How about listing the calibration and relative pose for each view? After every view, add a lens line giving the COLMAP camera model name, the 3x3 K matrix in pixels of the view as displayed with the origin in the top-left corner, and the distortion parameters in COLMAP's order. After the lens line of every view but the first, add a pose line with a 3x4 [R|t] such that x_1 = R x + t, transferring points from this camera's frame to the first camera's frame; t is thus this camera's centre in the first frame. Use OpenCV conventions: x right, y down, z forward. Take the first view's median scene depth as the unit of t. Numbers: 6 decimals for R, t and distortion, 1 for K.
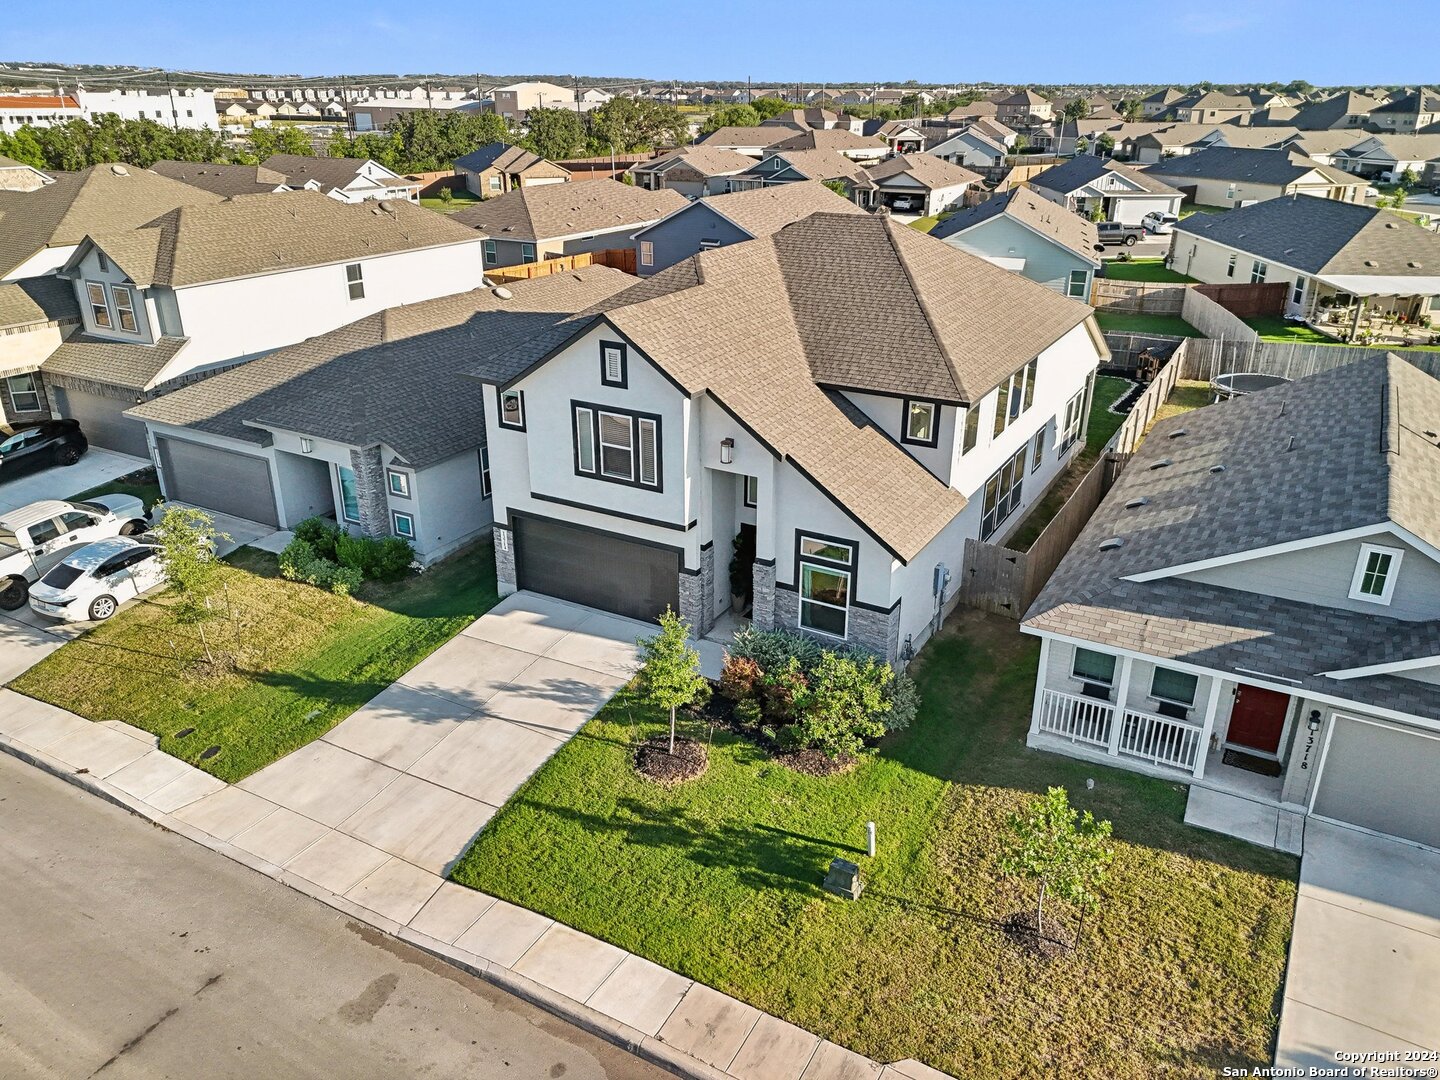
lens RADIAL K [[1065.2, 0, 727.2], [0, 1065.2, 536.5], [0, 0, 1]] dist [0.047956, -0.040702]
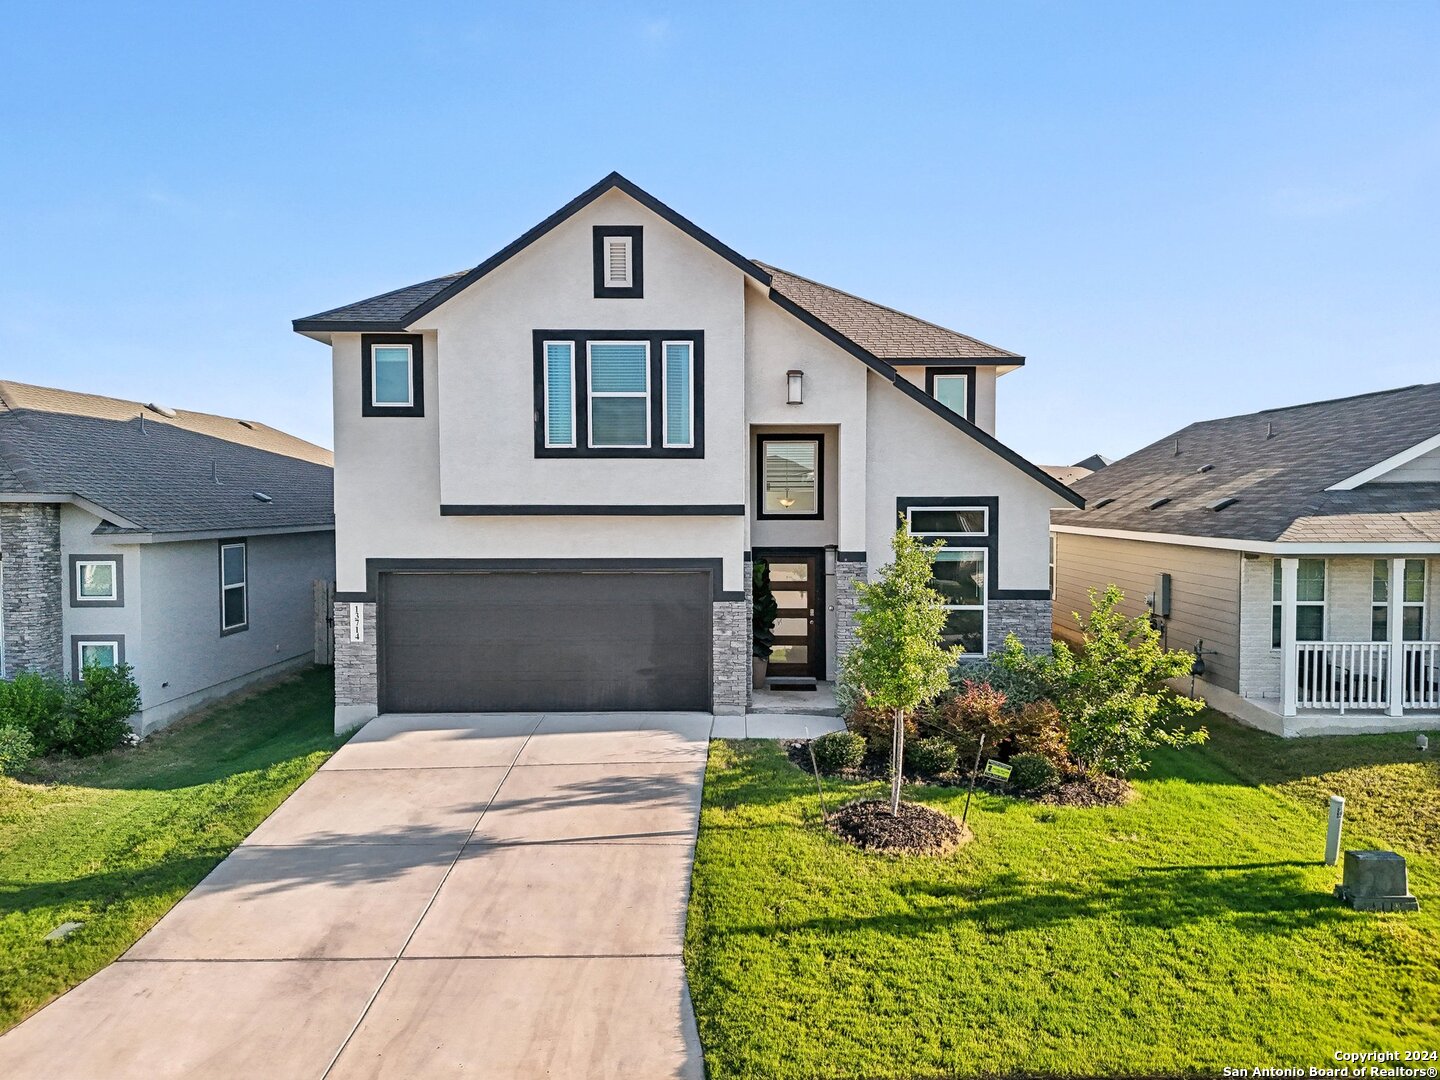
lens RADIAL K [[1065.2, 0, 717.7], [0, 1065.2, 545.0], [0, 0, 1]] dist [0.047956, -0.040702]
pose [[0.879206, -0.028001, 0.475619, -0.364037], [0.191269, 0.935041, -0.298520, 0.203708], [-0.436364, 0.353432, 0.827449, 0.492665]]
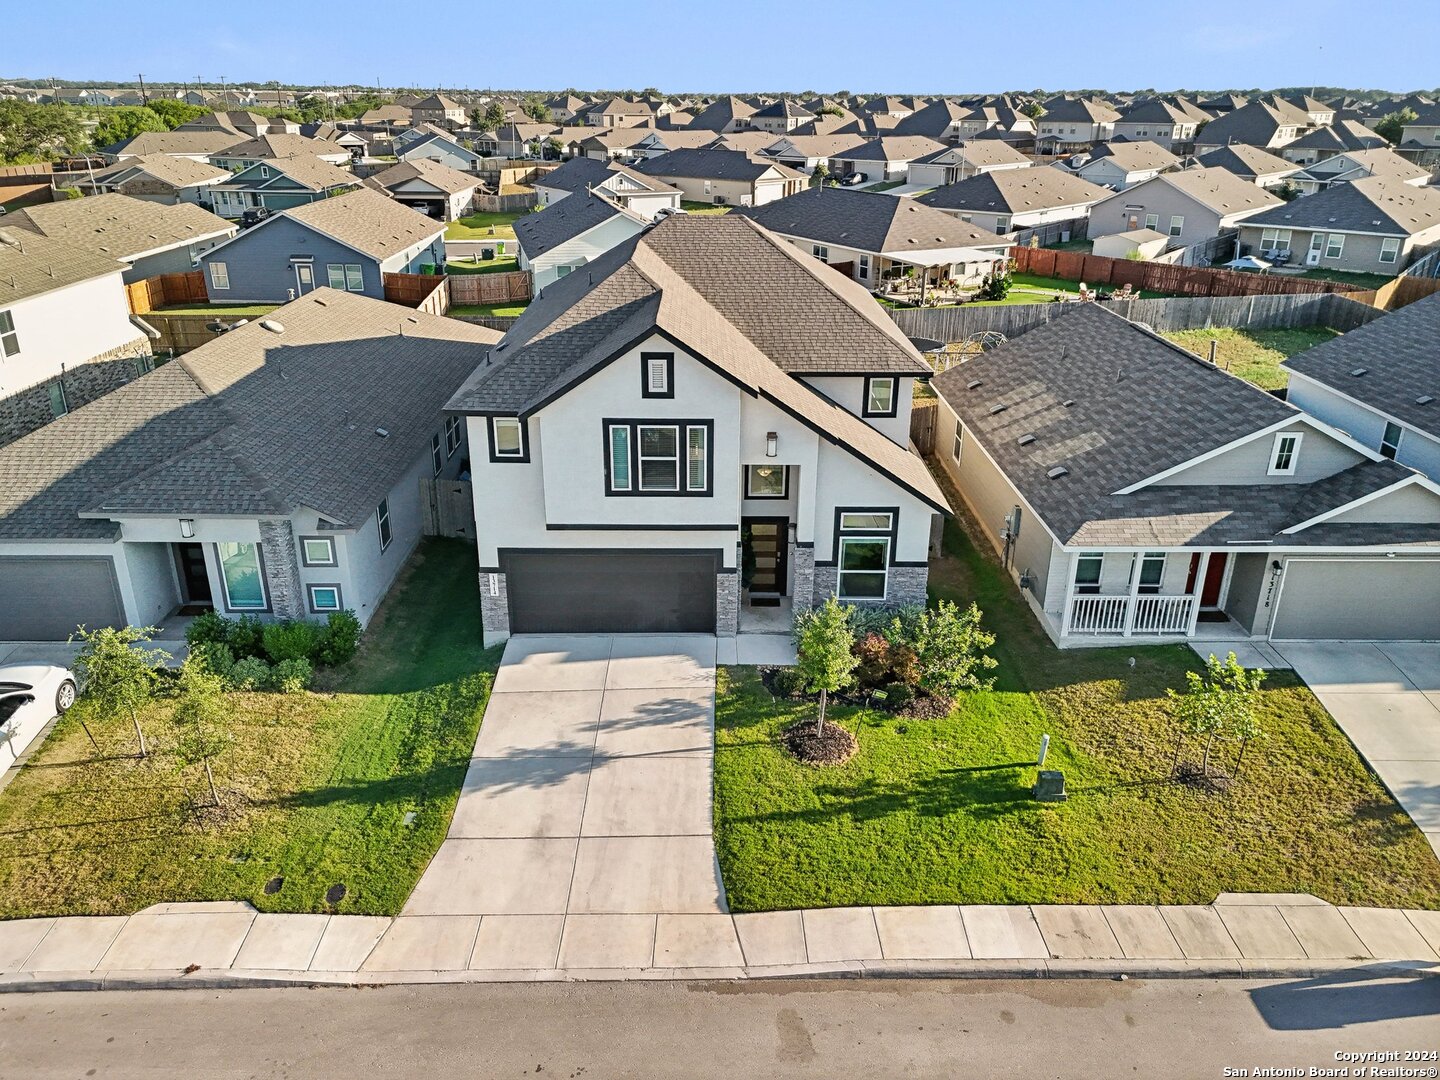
lens RADIAL K [[1065.2, 0, 718.9], [0, 1065.2, 536.8], [0, 0, 1]] dist [0.047956, -0.040702]
pose [[0.864432, -0.189292, 0.465754, -0.539249], [0.190675, 0.980637, 0.044662, -0.047978], [-0.465189, 0.050201, 0.883787, 0.111440]]
